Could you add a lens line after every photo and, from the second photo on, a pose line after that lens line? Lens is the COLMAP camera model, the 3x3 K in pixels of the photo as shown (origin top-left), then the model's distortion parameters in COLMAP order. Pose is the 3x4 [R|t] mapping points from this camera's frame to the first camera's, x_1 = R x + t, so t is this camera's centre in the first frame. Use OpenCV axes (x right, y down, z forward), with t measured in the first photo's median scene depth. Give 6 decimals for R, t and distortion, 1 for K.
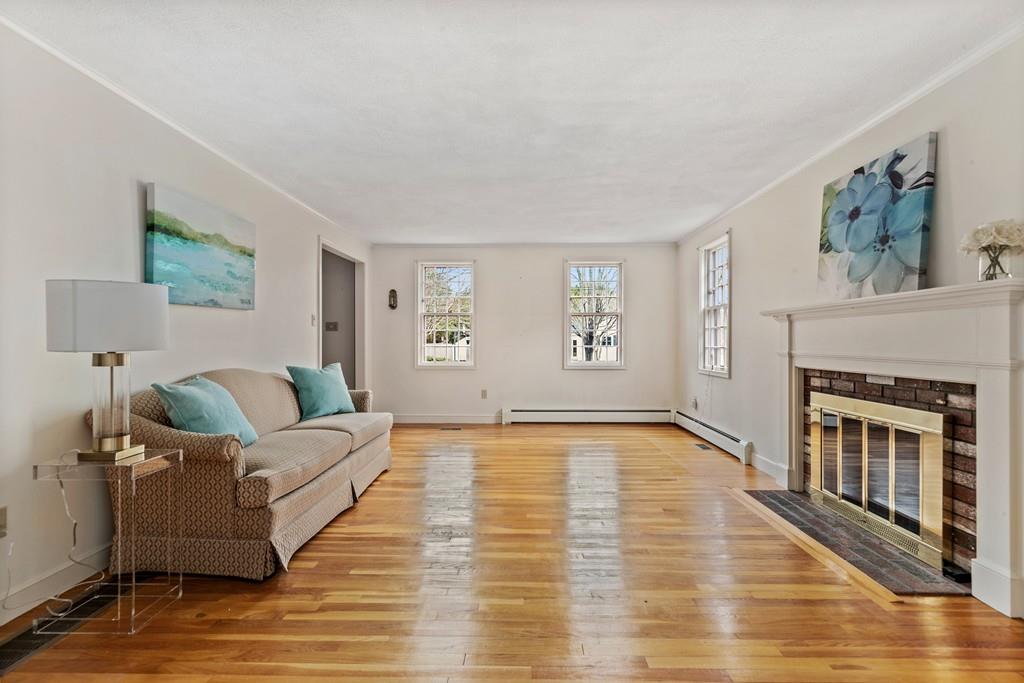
lens RADIAL K [[465.3, 0, 512.0], [0, 465.3, 341.5], [0, 0, 1]] dist [0.001703, 0.000225]
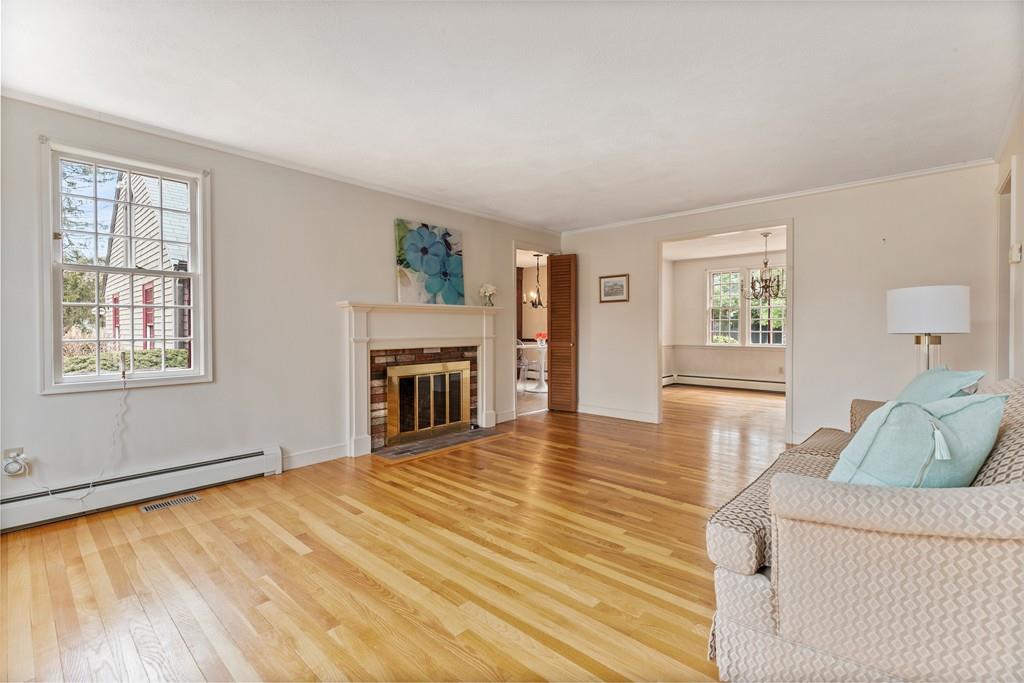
lens RADIAL K [[462.7, 0, 512.6], [0, 462.7, 335.7], [0, 0, 1]] dist [0.001713, 0.000252]
pose [[-0.756287, -0.008073, 0.654190, -0.536352], [0.003001, 0.999871, 0.015808, -0.000792], [-0.654233, 0.013919, -0.756165, 1.931841]]
